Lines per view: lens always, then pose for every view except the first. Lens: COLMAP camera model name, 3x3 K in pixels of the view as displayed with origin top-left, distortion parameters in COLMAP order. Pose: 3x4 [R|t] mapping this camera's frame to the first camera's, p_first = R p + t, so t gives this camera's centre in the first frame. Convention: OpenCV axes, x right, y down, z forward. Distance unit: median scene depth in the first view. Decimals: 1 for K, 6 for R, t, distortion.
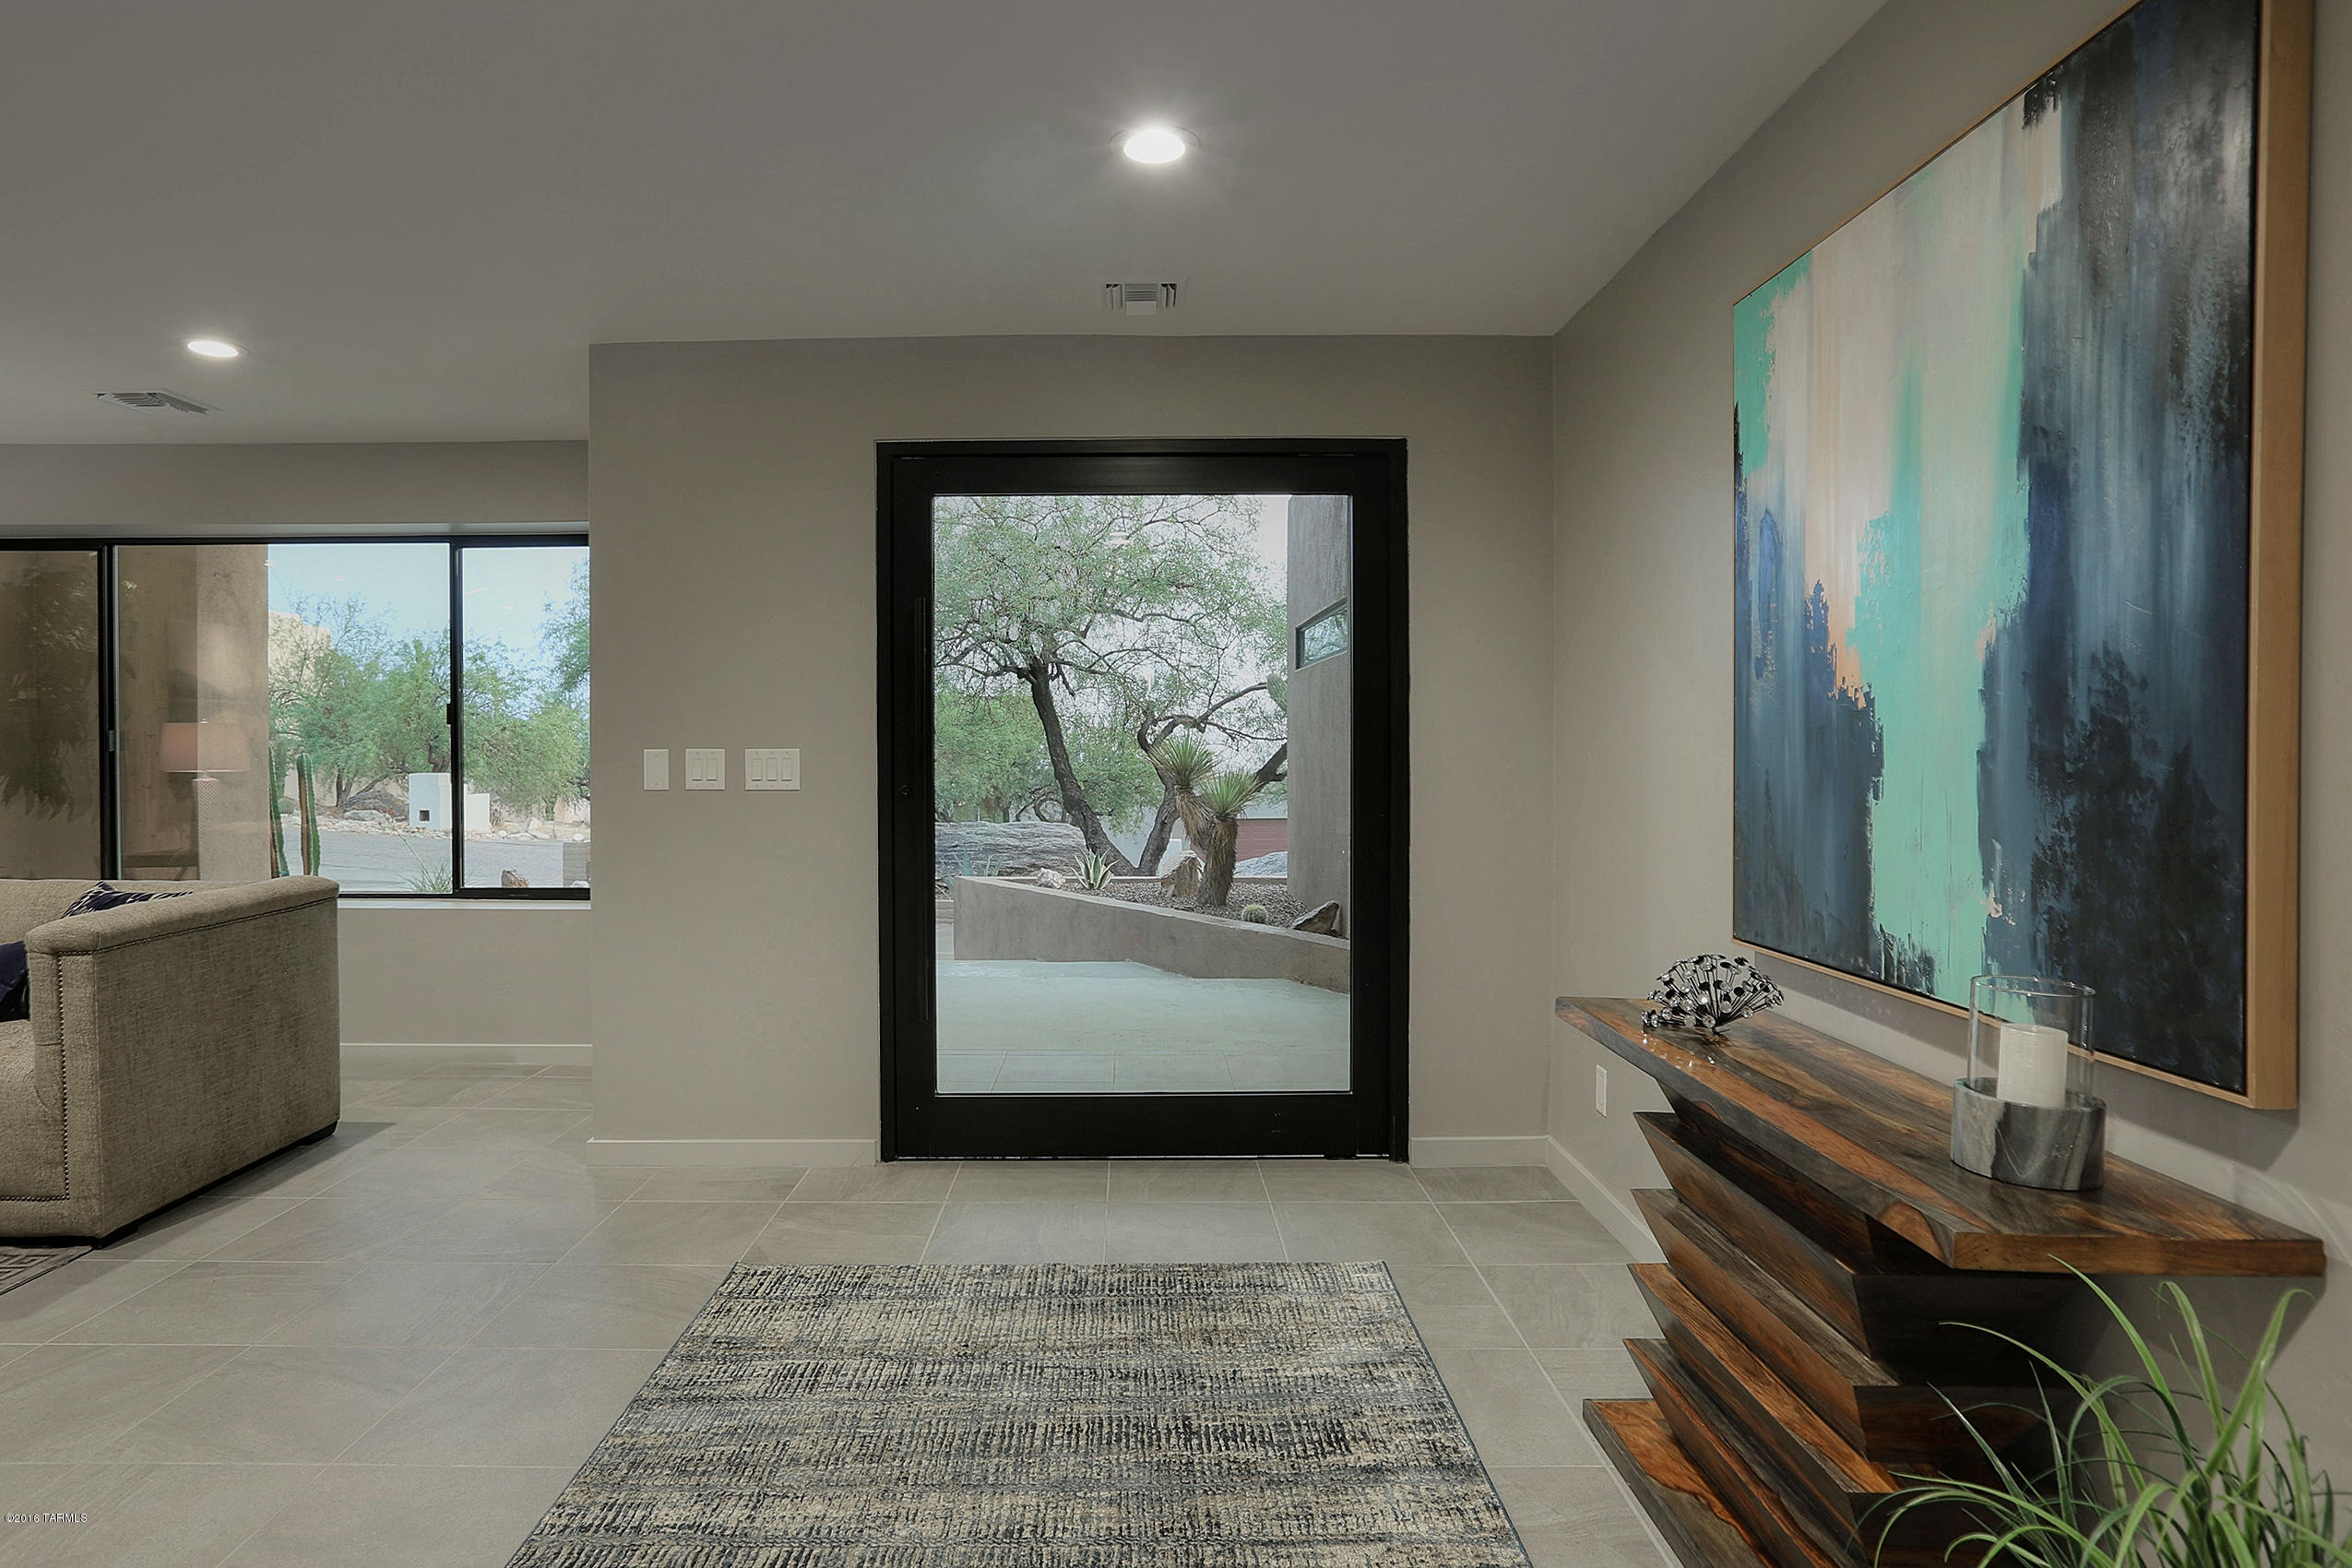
lens RADIAL K [[1295.5, 0, 1176.0], [0, 1295.5, 784.0], [0, 0, 1]] dist [-0.017150, 0.001447]
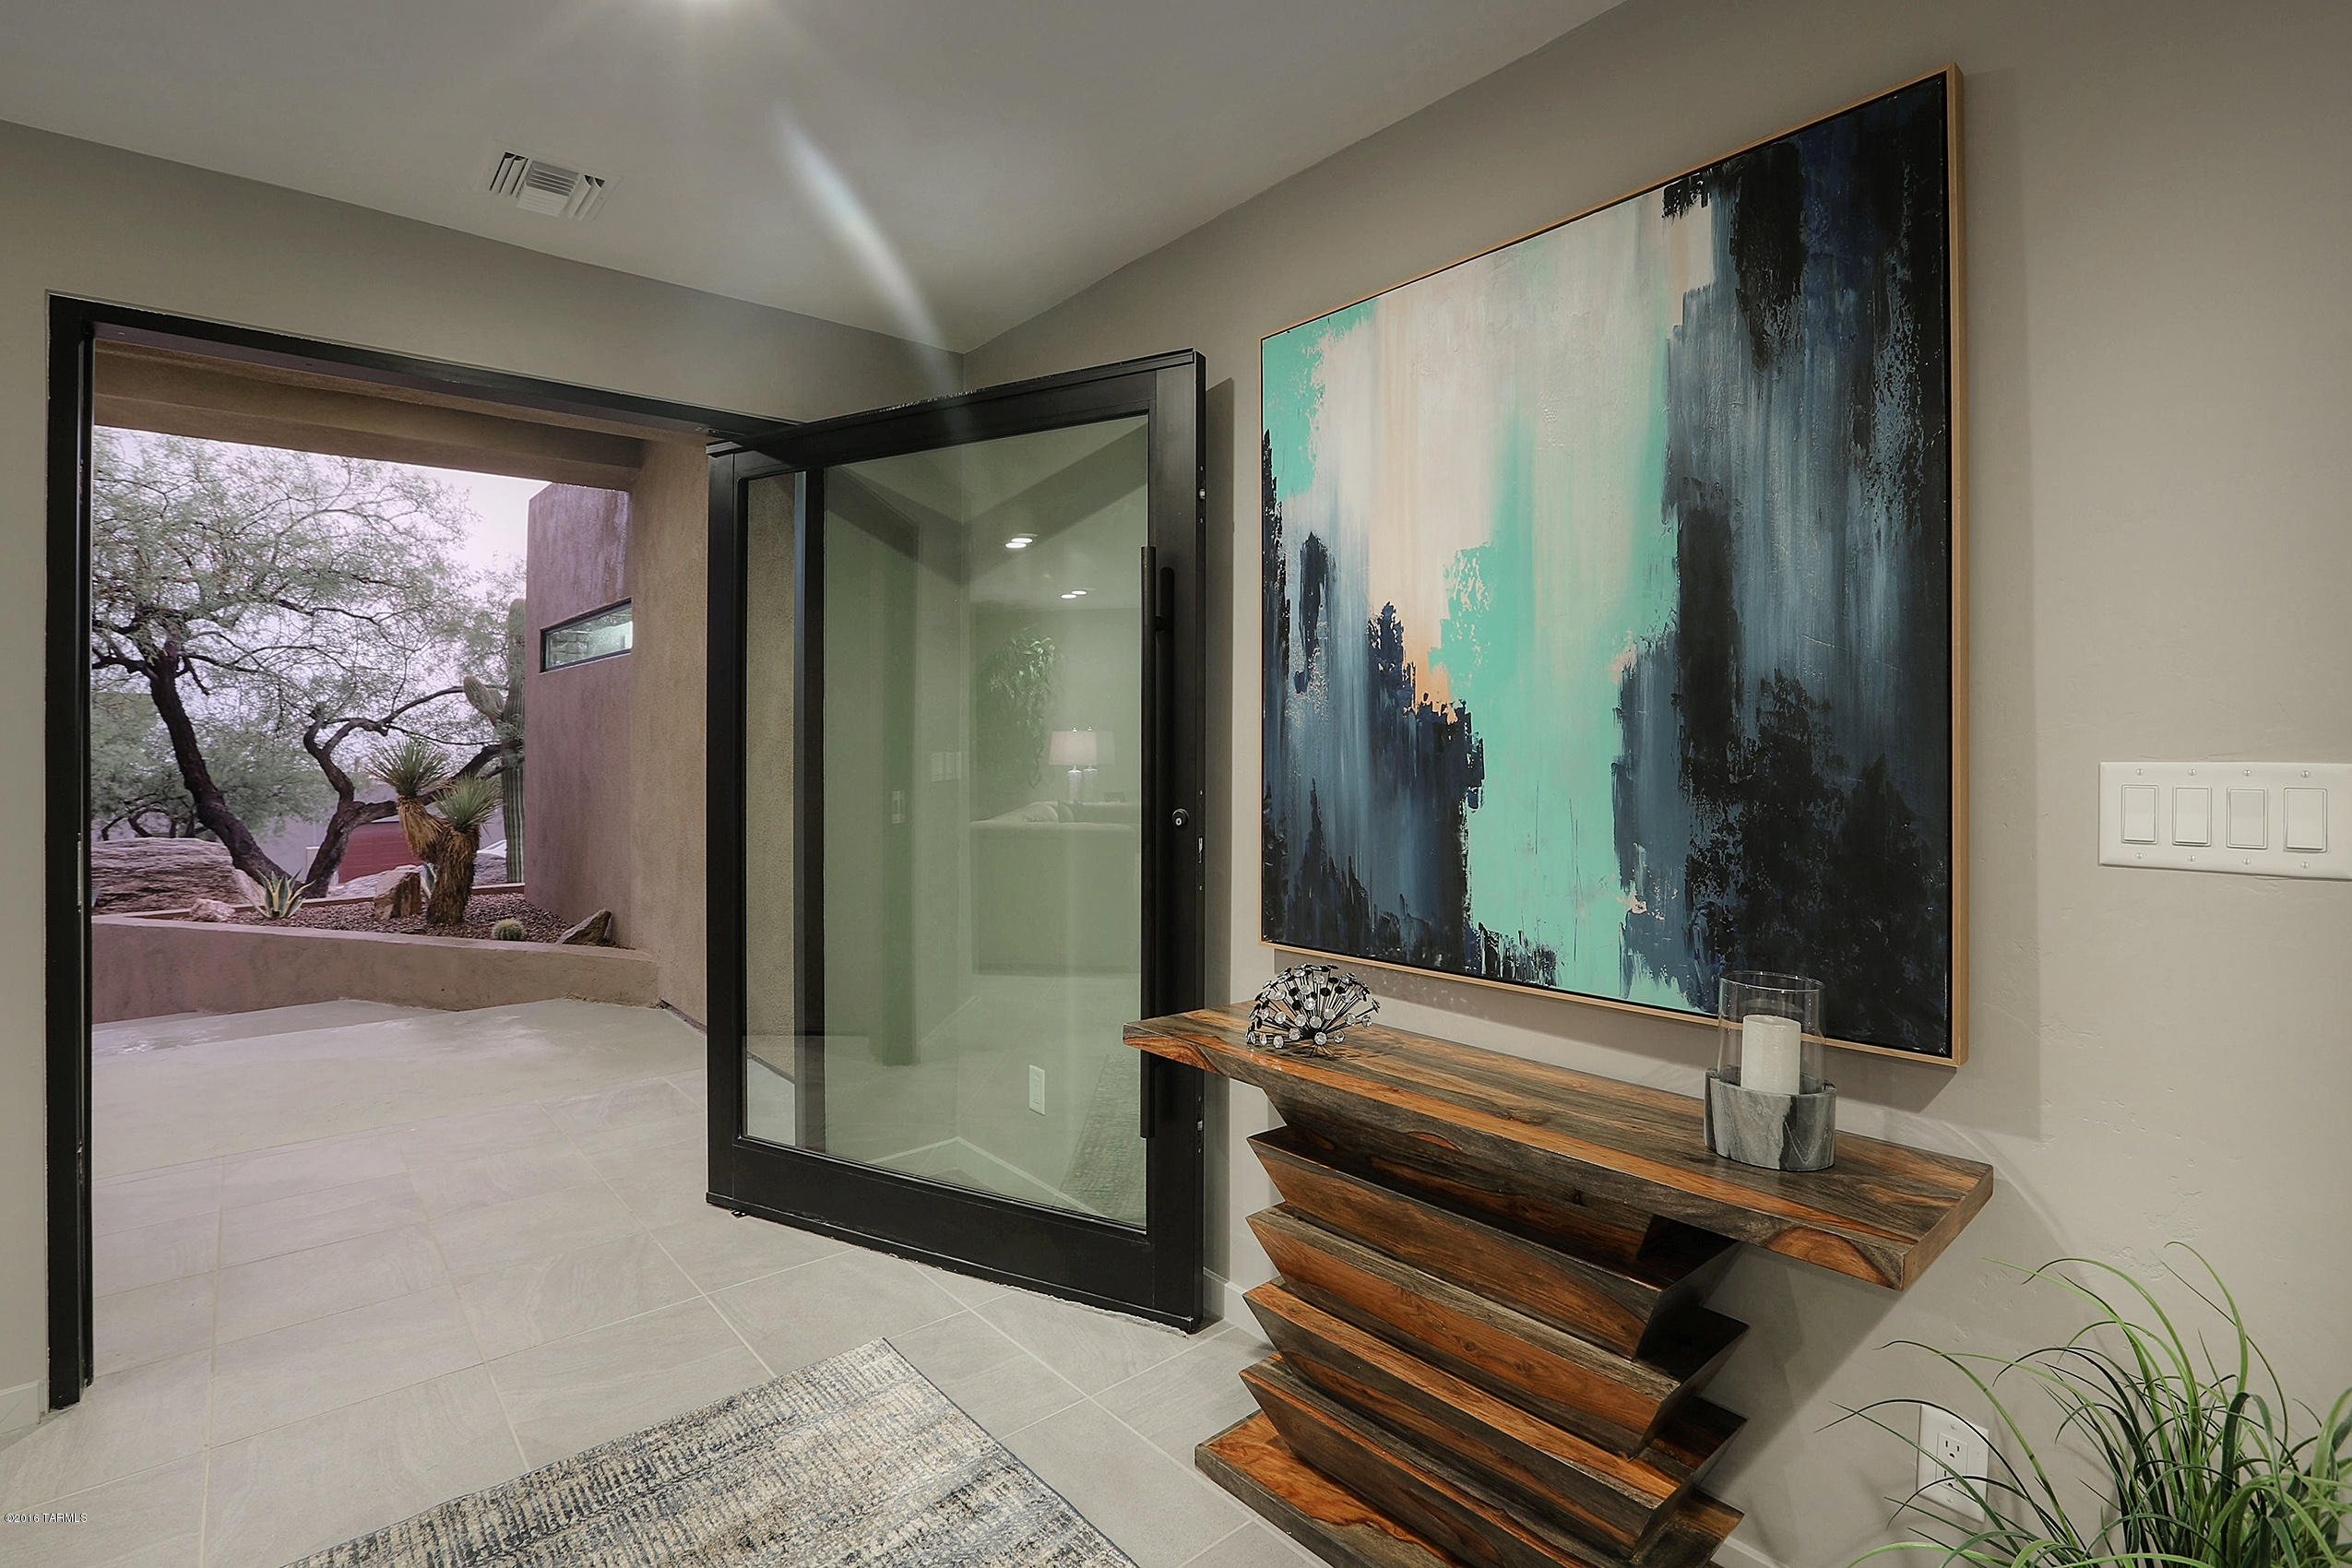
lens RADIAL K [[1069.0, 0, 1134.6], [0, 1069.0, 739.6], [0, 0, 1]] dist [-0.054267, 0.018569]
pose [[0.780320, -0.001141, 0.625380, -0.271693], [0.022694, 0.999391, -0.026492, -0.032062], [-0.624969, 0.034864, 0.779871, 0.554040]]
